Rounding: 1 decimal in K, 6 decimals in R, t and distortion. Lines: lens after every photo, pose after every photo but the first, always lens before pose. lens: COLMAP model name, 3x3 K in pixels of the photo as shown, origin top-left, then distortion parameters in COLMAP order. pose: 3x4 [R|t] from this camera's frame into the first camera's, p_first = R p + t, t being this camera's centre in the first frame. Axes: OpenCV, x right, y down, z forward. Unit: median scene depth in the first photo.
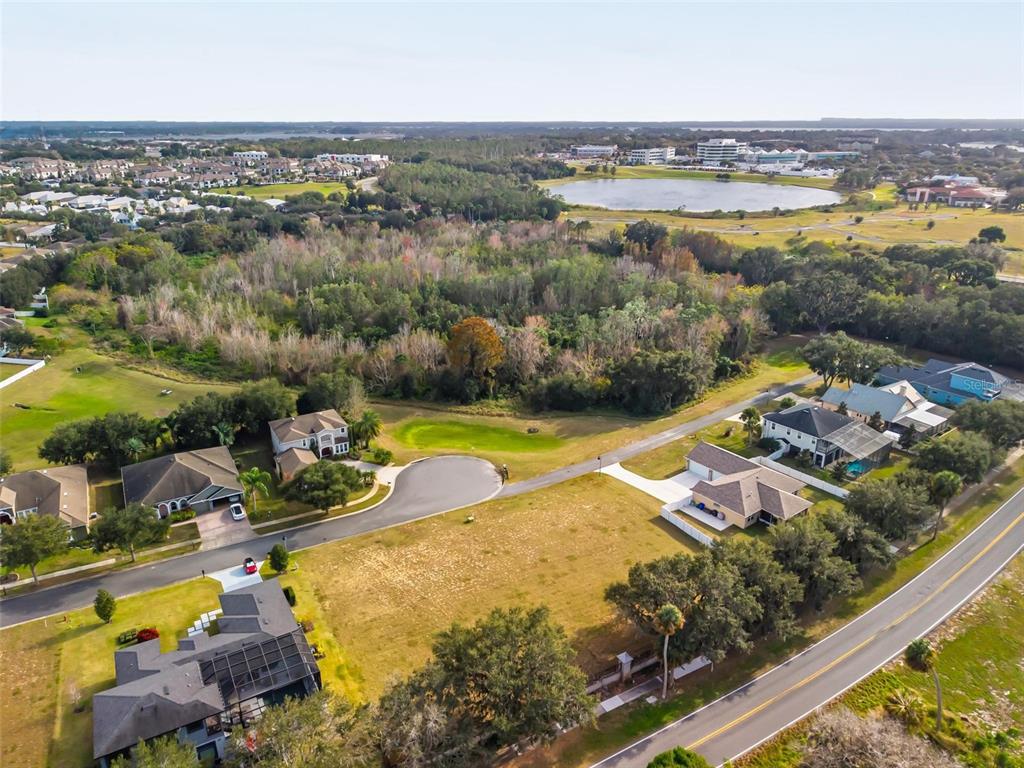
lens RADIAL K [[695.5, 0, 507.8], [0, 695.5, 384.7], [0, 0, 1]] dist [0.043022, -0.049373]
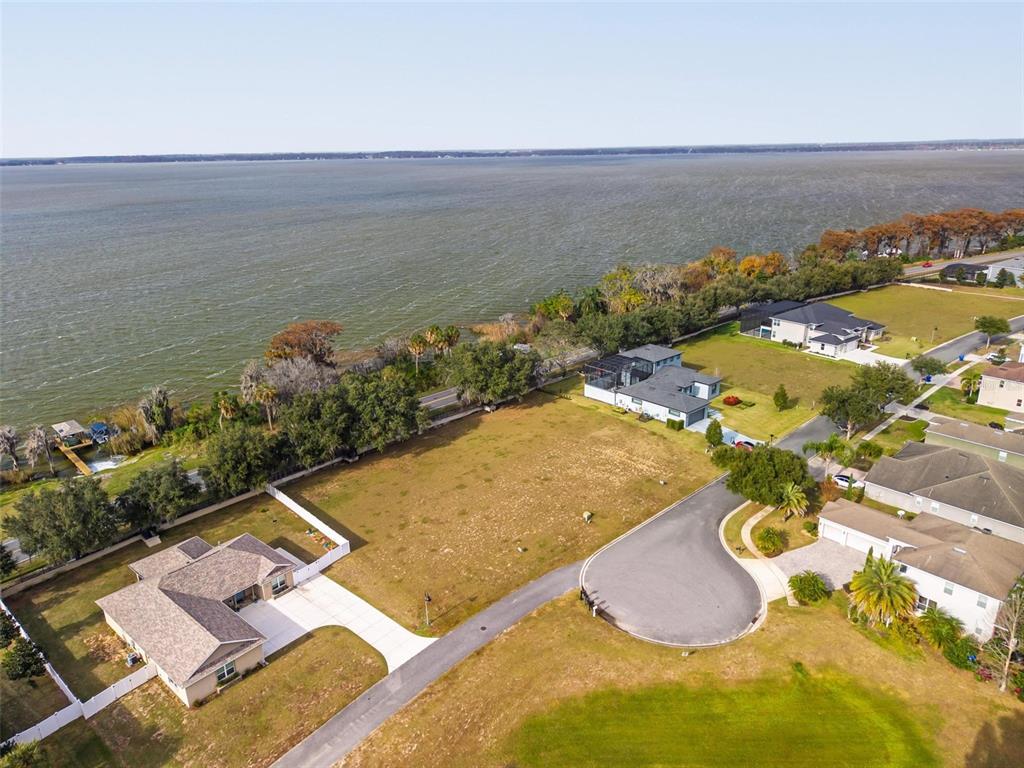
lens RADIAL K [[682.8, 0, 508.5], [0, 682.8, 382.8], [0, 0, 1]] dist [0.044238, -0.050871]
pose [[-0.977035, 0.085600, -0.195127, 0.142984], [-0.059545, 0.769586, 0.635760, -0.341755], [0.204588, 0.632779, -0.746816, 1.161854]]
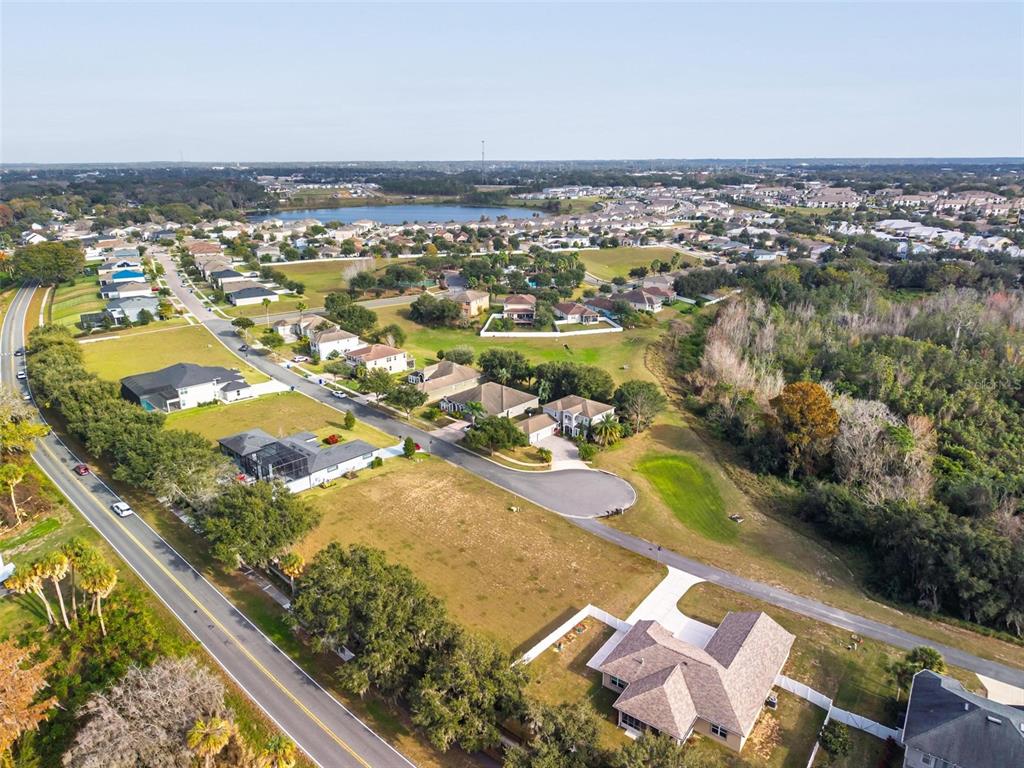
lens RADIAL K [[682.8, 0, 508.5], [0, 682.8, 382.8], [0, 0, 1]] dist [0.044238, -0.050871]
pose [[0.281990, 0.298640, -0.911754, 0.679961], [-0.337735, 0.920392, 0.197014, -0.156797], [0.898007, 0.252375, 0.360402, 0.431478]]
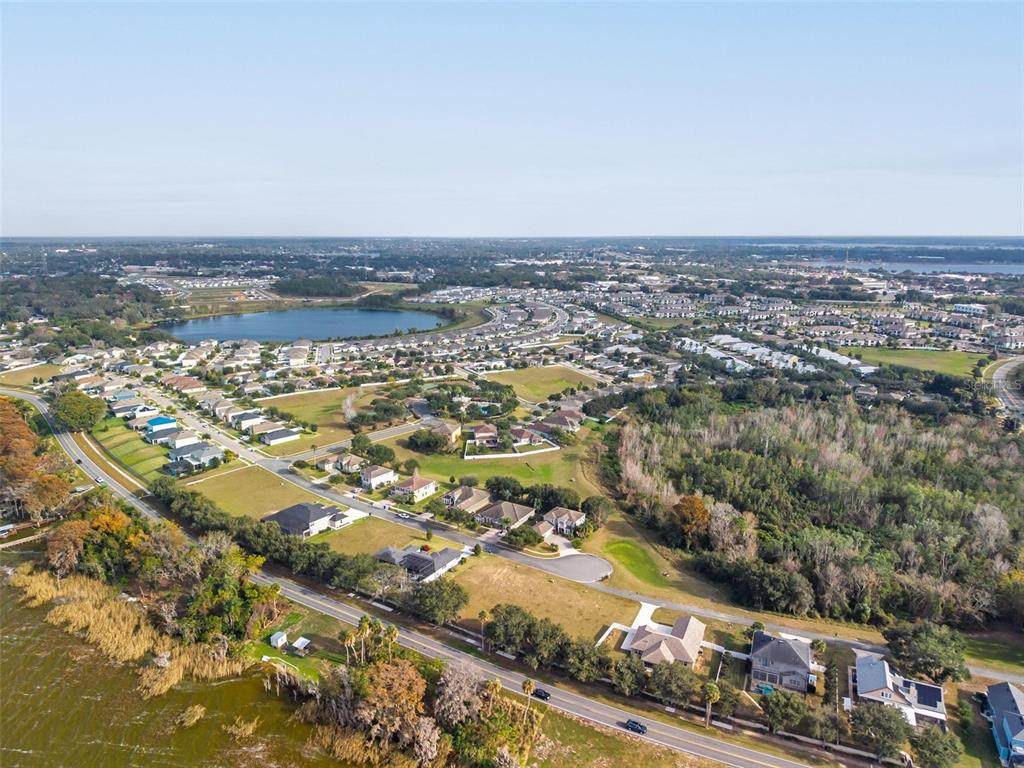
lens RADIAL K [[680.6, 0, 508.9], [0, 680.6, 383.1], [0, 0, 1]] dist [0.117518, -0.296994]
pose [[0.472846, 0.192677, -0.859821, 1.162116], [-0.315396, 0.948157, 0.039025, -0.303029], [0.822765, 0.252731, 0.509102, -0.204746]]
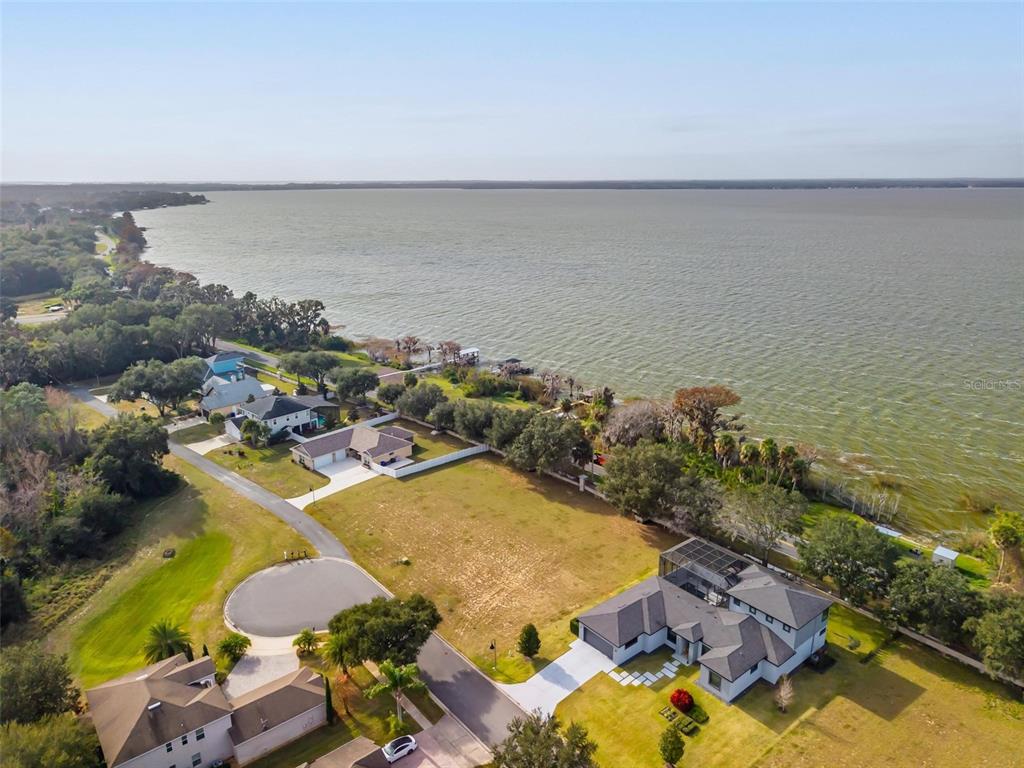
lens RADIAL K [[680.6, 0, 508.9], [0, 680.6, 383.1], [0, 0, 1]] dist [0.117518, -0.296994]
pose [[-0.158267, -0.280547, 0.946702, -0.703869], [0.357534, 0.877440, 0.319794, -0.211414], [-0.920392, 0.389091, -0.038564, 0.632251]]
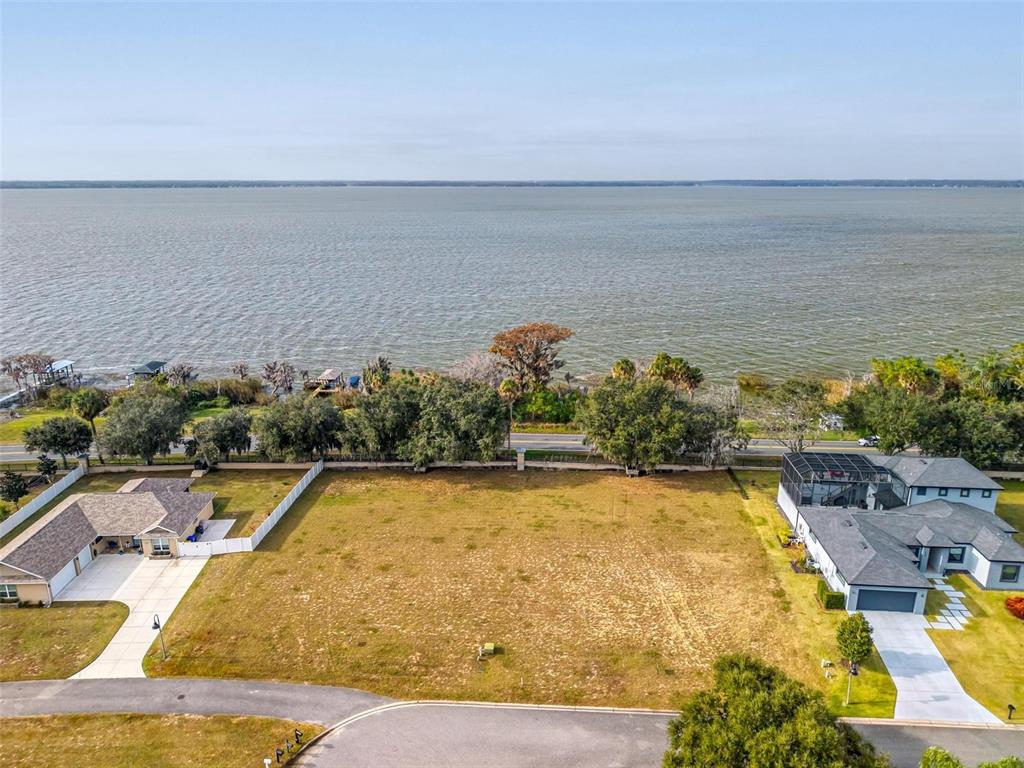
lens RADIAL K [[701.5, 0, 506.8], [0, 701.5, 384.3], [0, 0, 1]] dist [0.012085, -0.003880]
pose [[-0.819185, -0.159180, 0.550997, -0.256326], [0.207743, 0.813119, 0.543764, -0.202875], [-0.534583, 0.559909, -0.633026, 0.952691]]
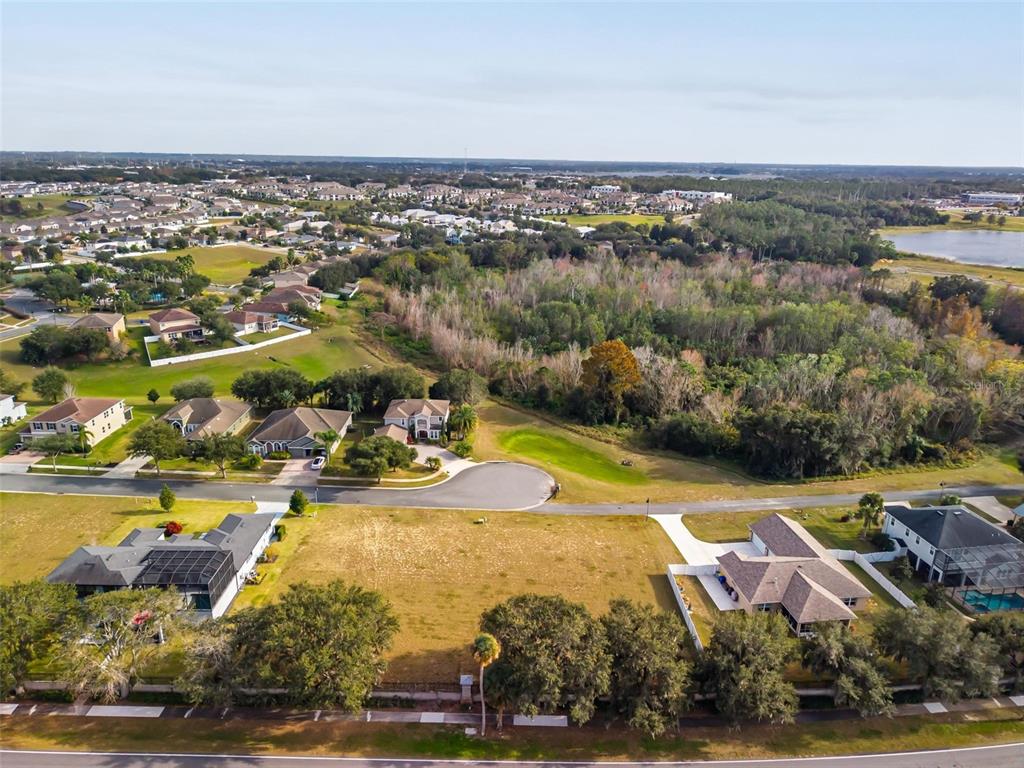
lens RADIAL K [[682.8, 0, 508.5], [0, 682.8, 382.8], [0, 0, 1]] dist [0.044238, -0.050871]
pose [[0.866009, 0.169642, -0.470372, 0.327177], [-0.192677, 0.981262, -0.000843, -0.009913], [0.461415, 0.091360, 0.882468, 0.089568]]
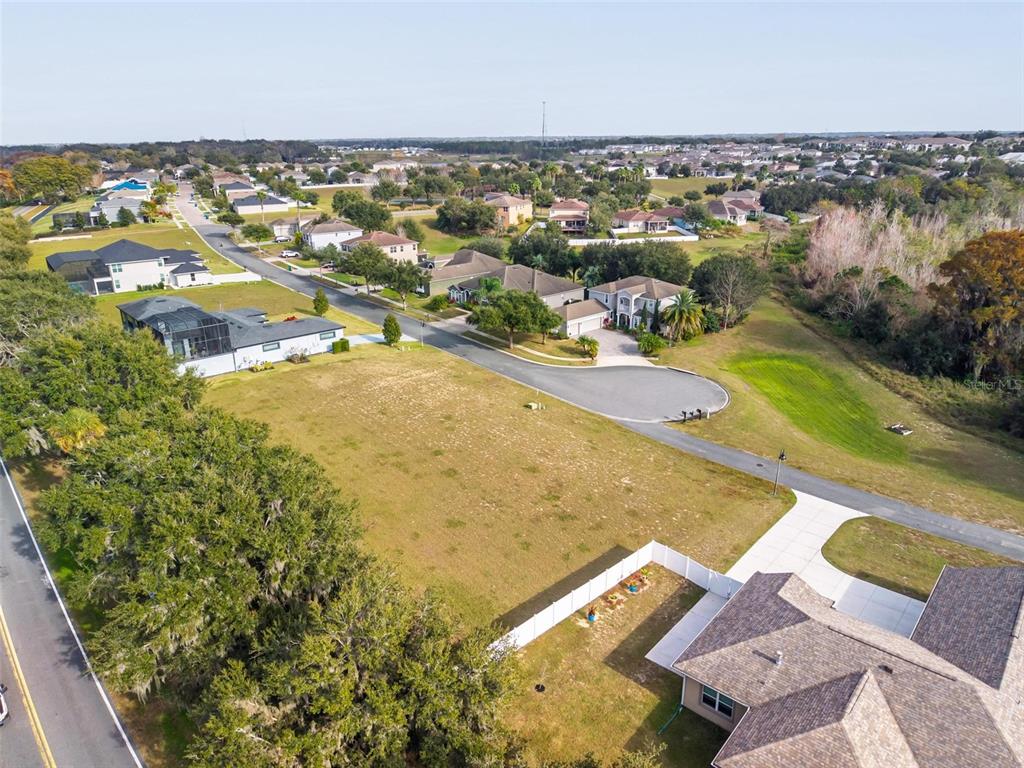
lens RADIAL K [[682.8, 0, 508.5], [0, 682.8, 382.8], [0, 0, 1]] dist [0.044238, -0.050871]
pose [[0.197075, 0.328562, -0.923693, 0.444524], [-0.339180, 0.906839, 0.250201, 0.007009], [0.919847, 0.263990, 0.290157, 0.602828]]
